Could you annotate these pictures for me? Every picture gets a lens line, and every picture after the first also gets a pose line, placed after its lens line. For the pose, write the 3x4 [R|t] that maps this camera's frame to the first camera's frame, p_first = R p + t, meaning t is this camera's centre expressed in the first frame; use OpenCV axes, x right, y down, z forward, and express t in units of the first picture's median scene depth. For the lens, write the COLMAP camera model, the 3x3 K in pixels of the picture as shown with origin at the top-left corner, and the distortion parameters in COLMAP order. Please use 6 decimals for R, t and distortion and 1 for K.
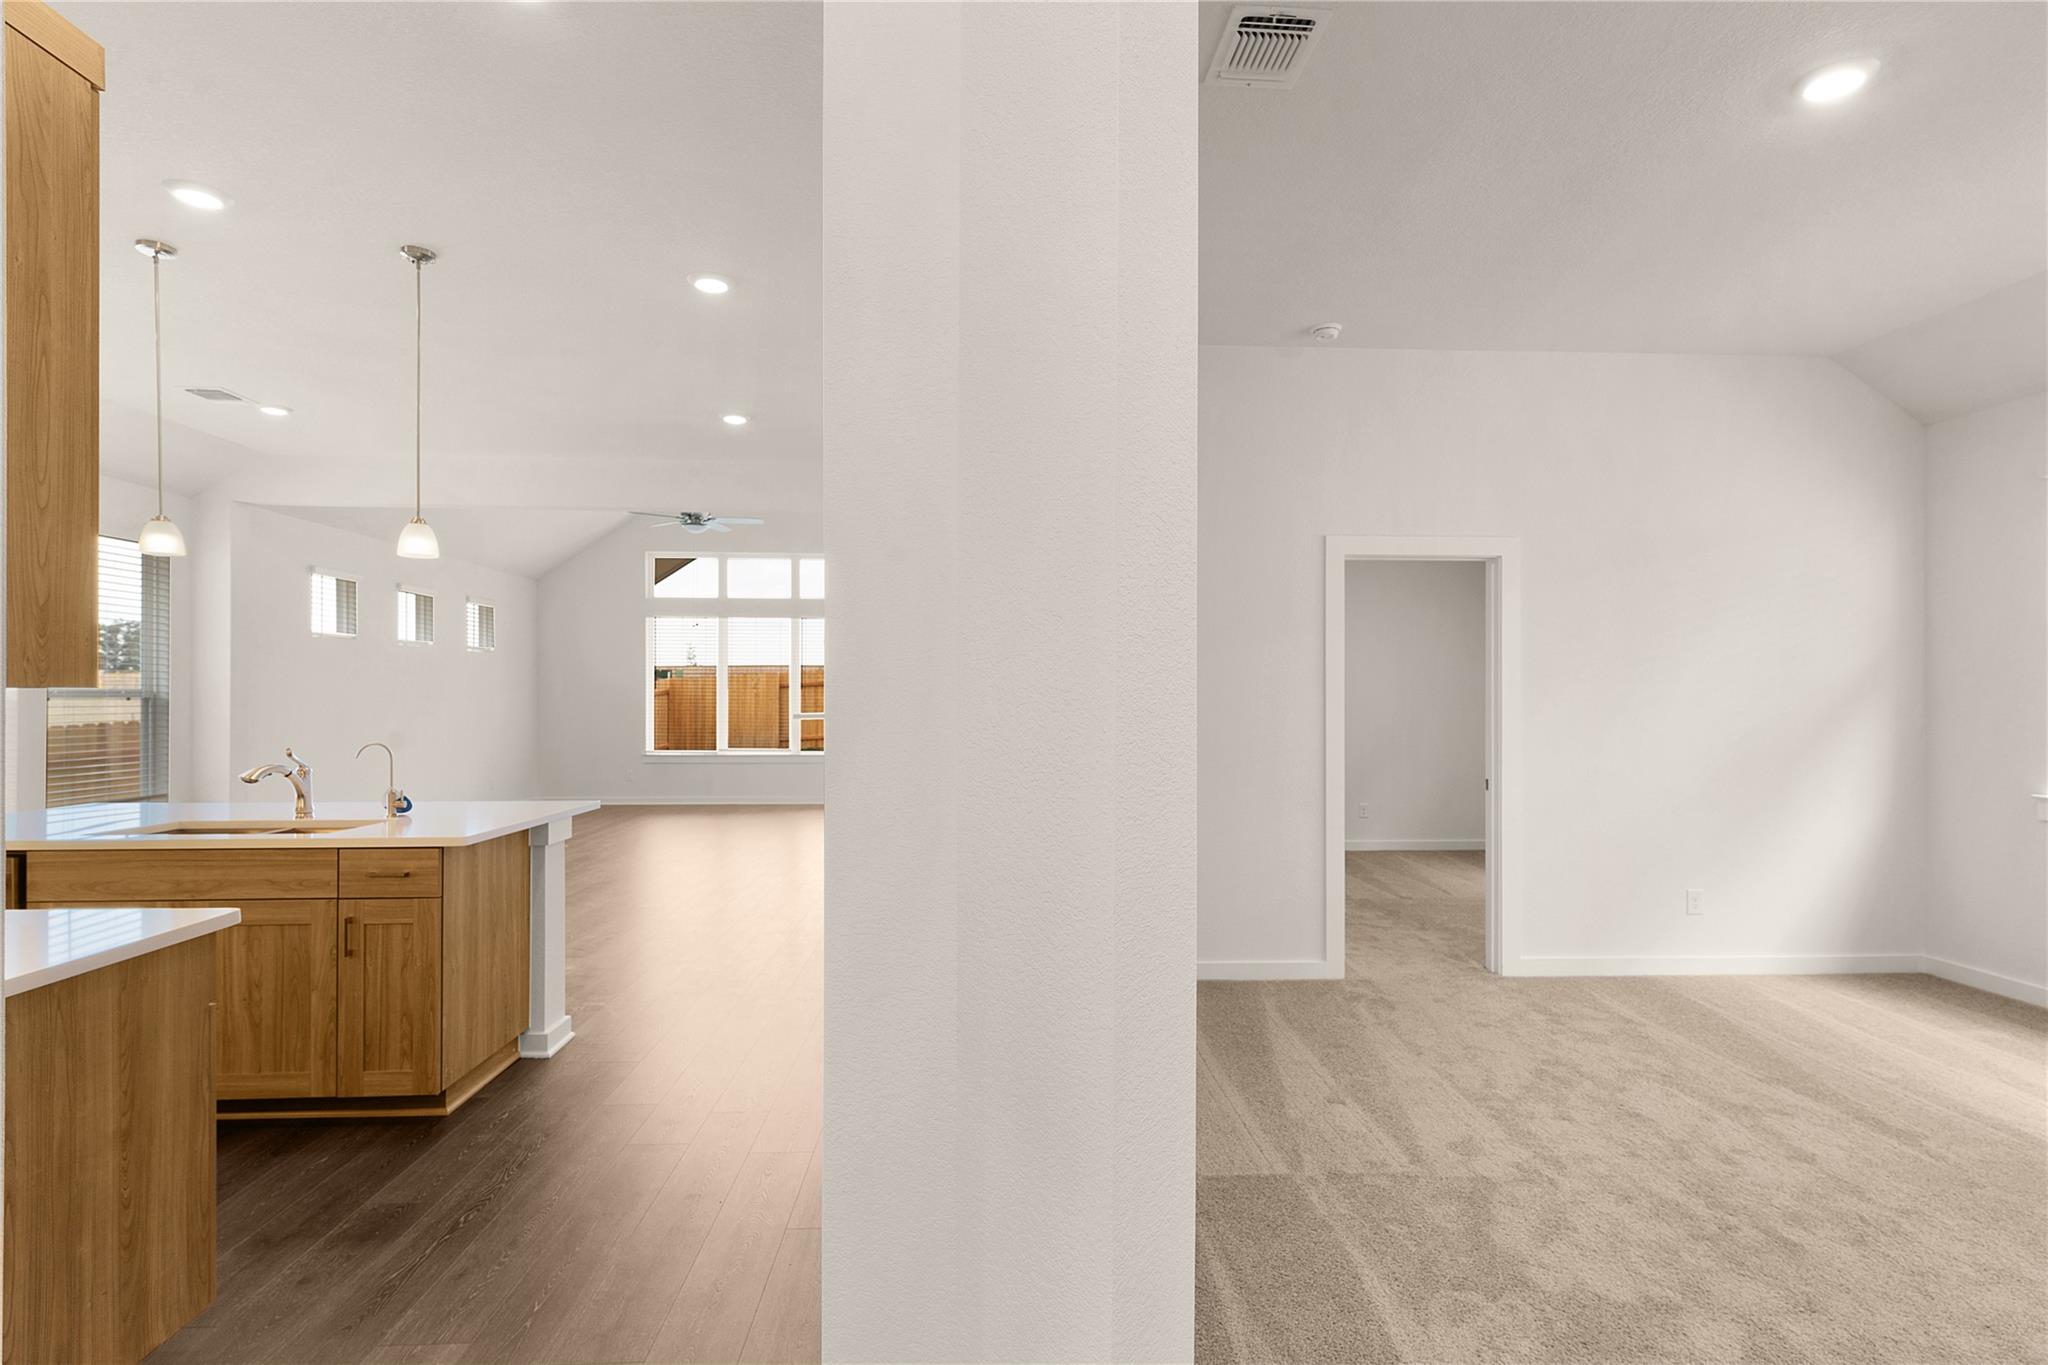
lens RADIAL K [[975.7, 0, 1022.3], [0, 975.7, 692.8], [0, 0, 1]] dist [-0.000770, -0.000221]
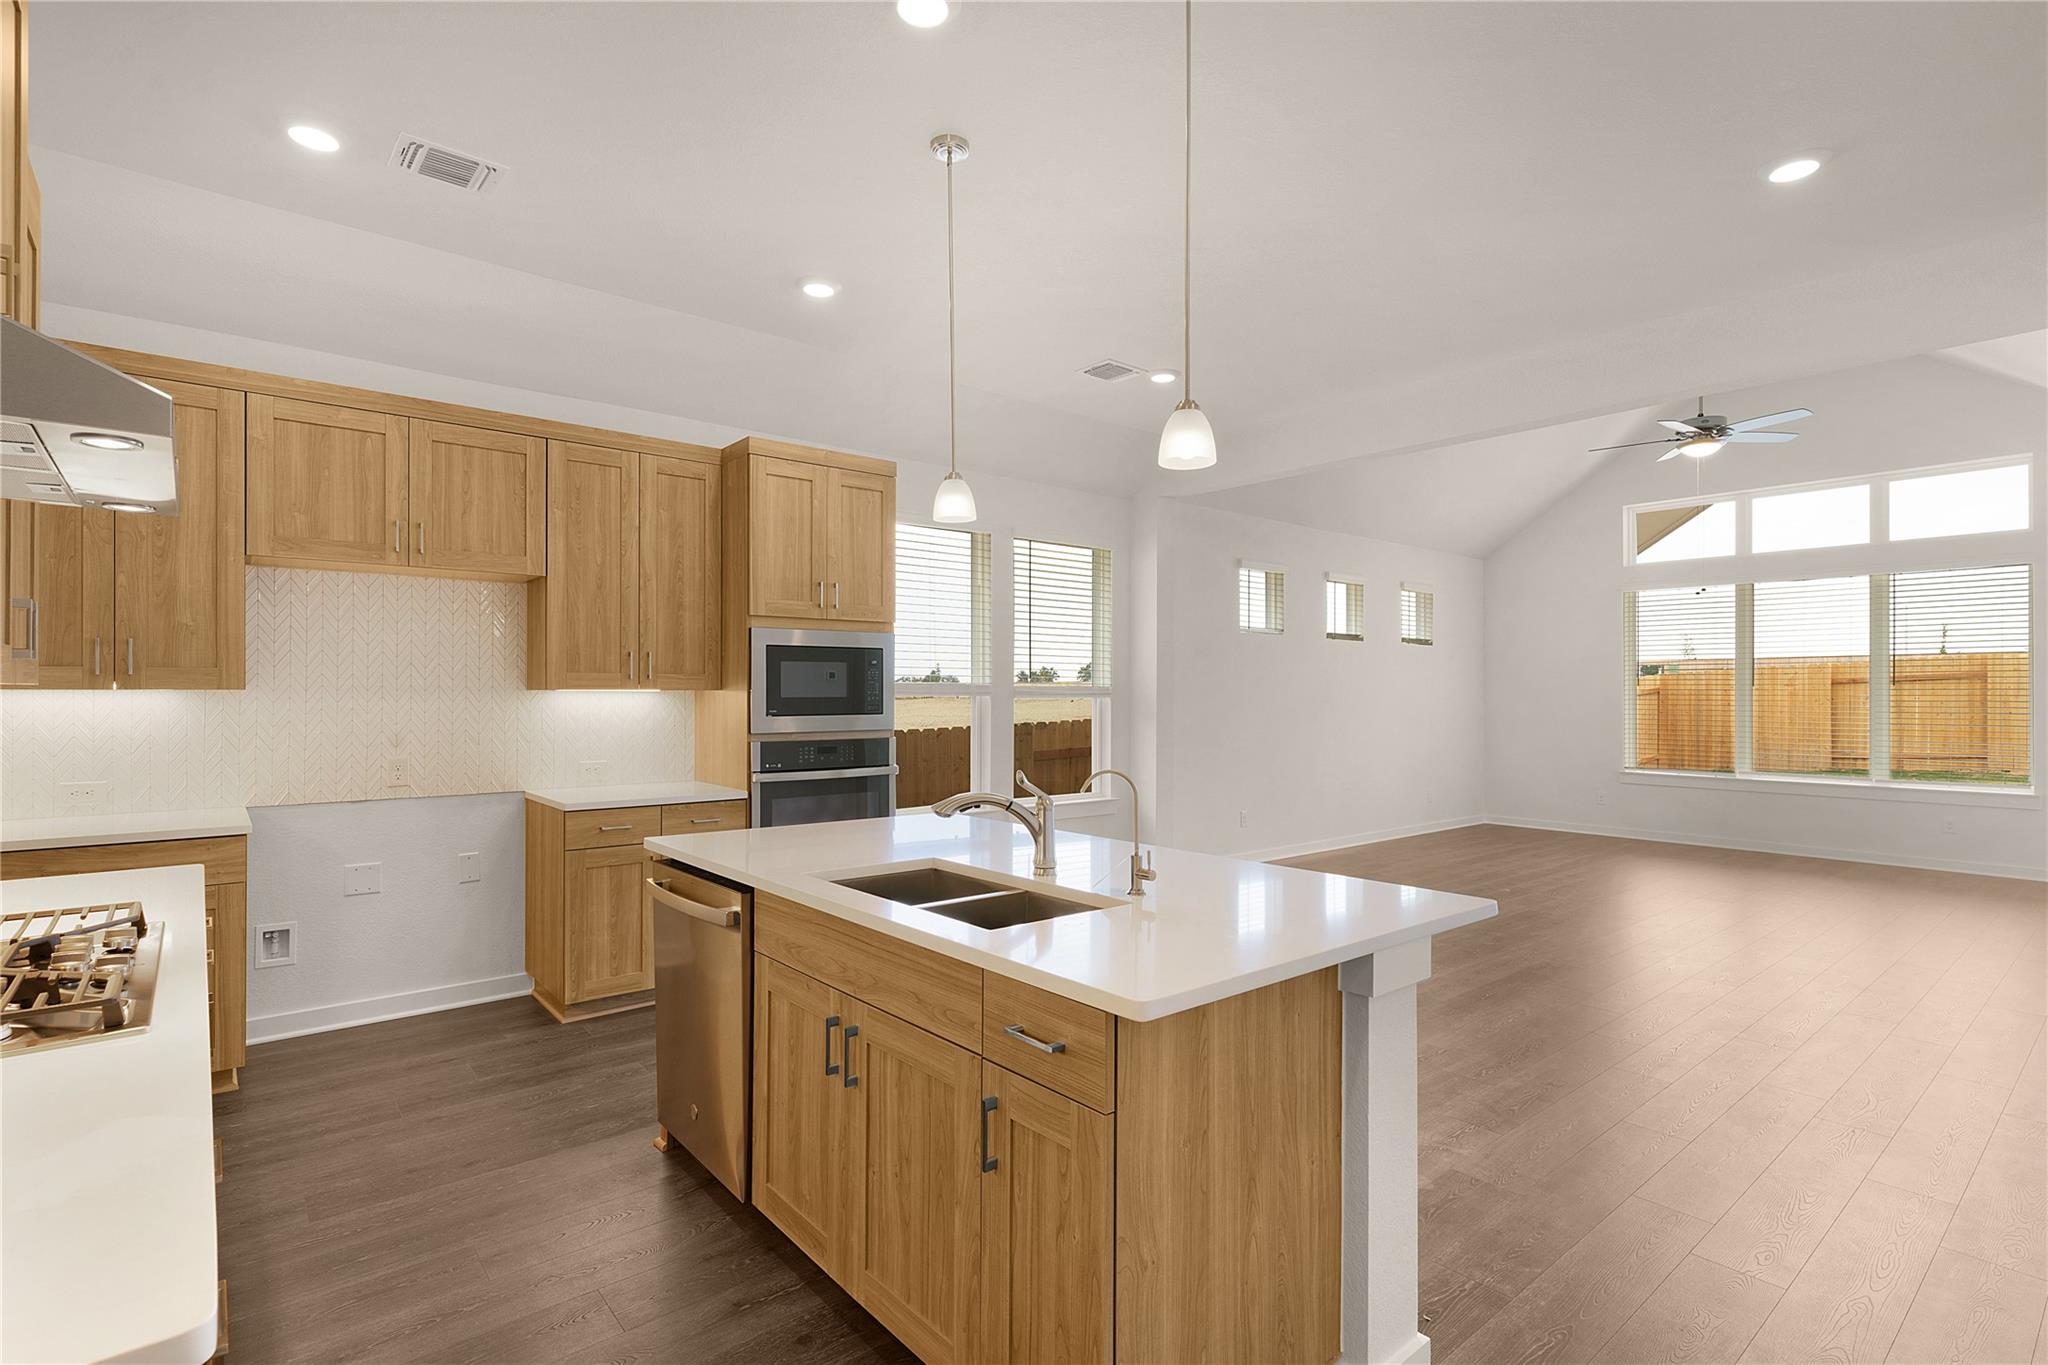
lens RADIAL K [[975.7, 0, 1022.3], [0, 975.7, 692.8], [0, 0, 1]] dist [-0.000770, -0.000221]
pose [[0.600589, -0.001467, -0.799557, -0.198039], [0.001580, 0.999999, -0.000648, 0.002538], [0.799557, -0.000874, 0.600590, 0.559948]]
